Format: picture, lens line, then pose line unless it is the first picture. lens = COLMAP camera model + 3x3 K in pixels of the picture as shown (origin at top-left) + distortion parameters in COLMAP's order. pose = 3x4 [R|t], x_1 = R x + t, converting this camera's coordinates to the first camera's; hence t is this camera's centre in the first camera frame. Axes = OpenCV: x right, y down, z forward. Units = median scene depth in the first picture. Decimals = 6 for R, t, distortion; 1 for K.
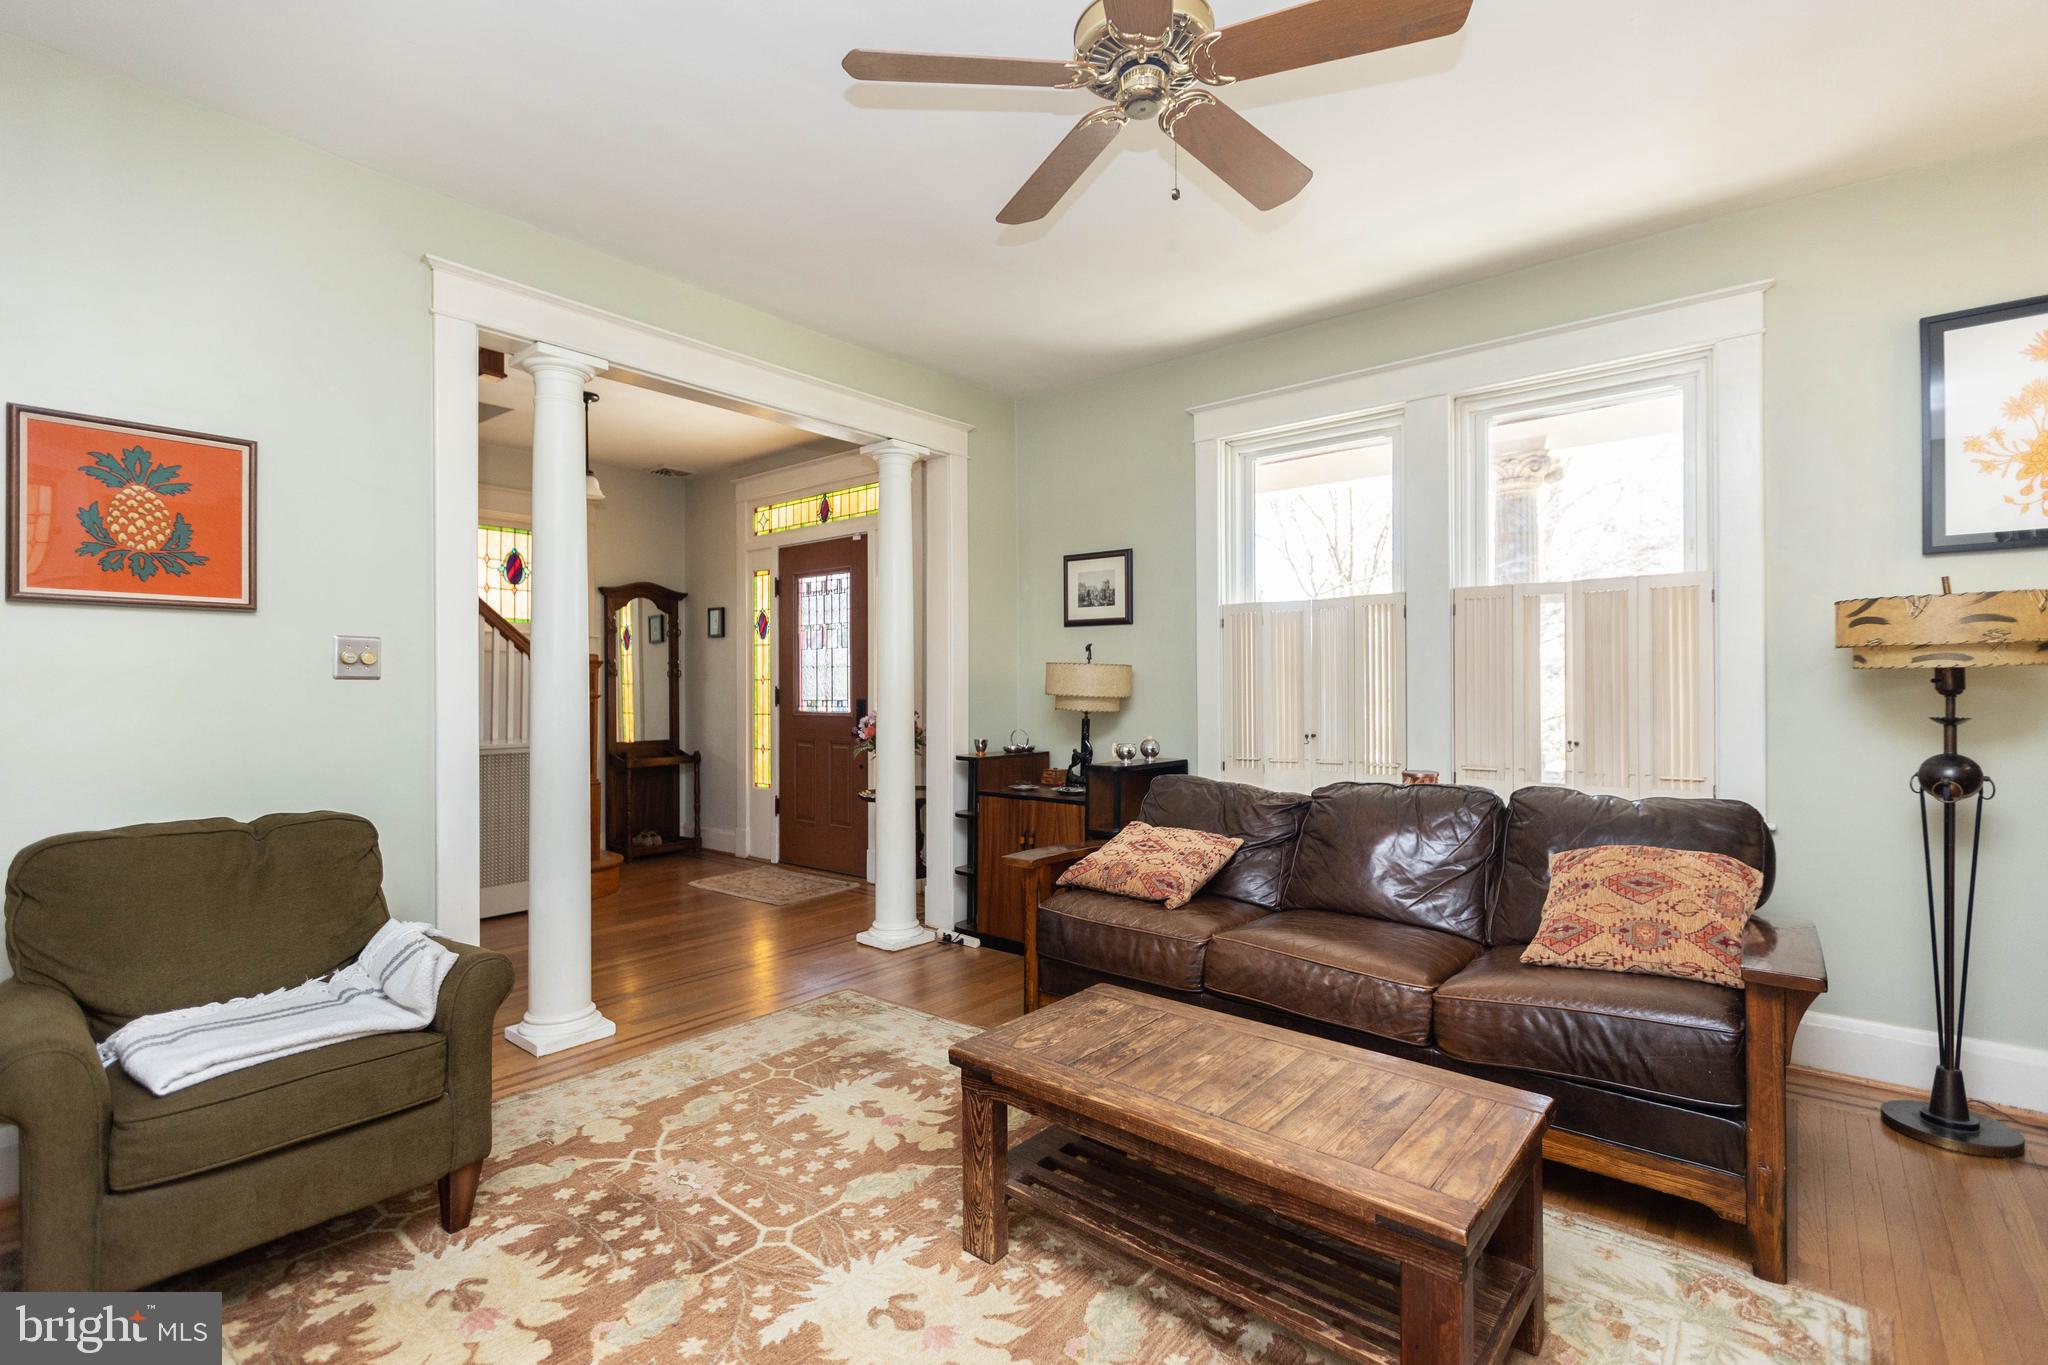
lens RADIAL K [[927.0, 0, 1012.3], [0, 927.0, 684.6], [0, 0, 1]] dist [-0.000152, -0.000247]
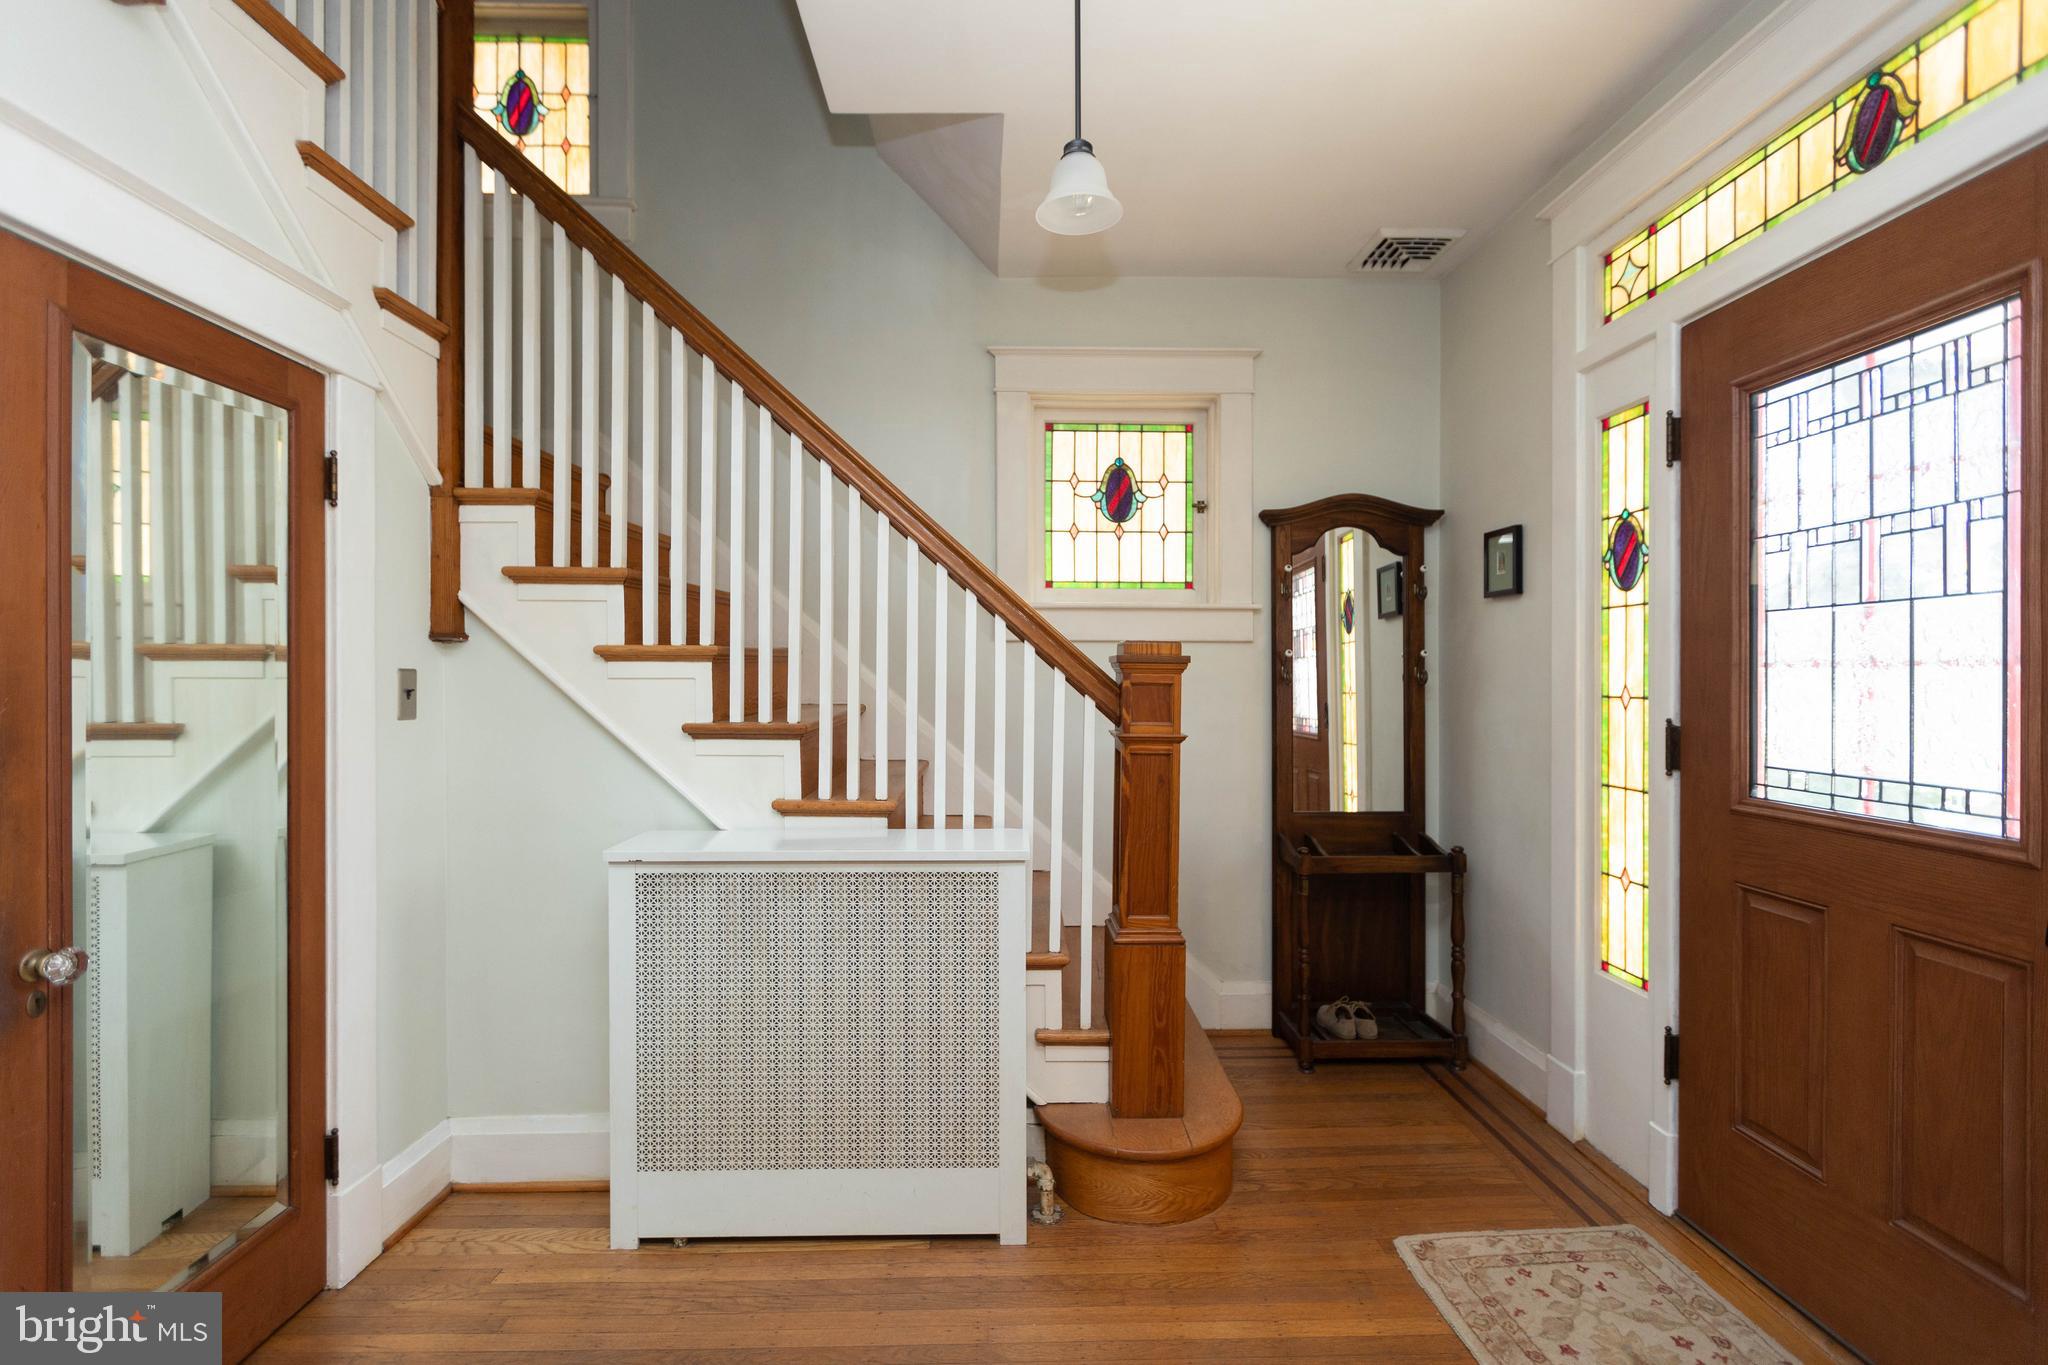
lens RADIAL K [[927.0, 0, 1010.4], [0, 927.0, 681.6], [0, 0, 1]] dist [-0.000152, -0.000247]
pose [[0.661776, 0.006813, -0.749671, -0.151967], [-0.000707, 0.999964, 0.008464, -0.014966], [0.749701, -0.005071, 0.661757, 0.561912]]
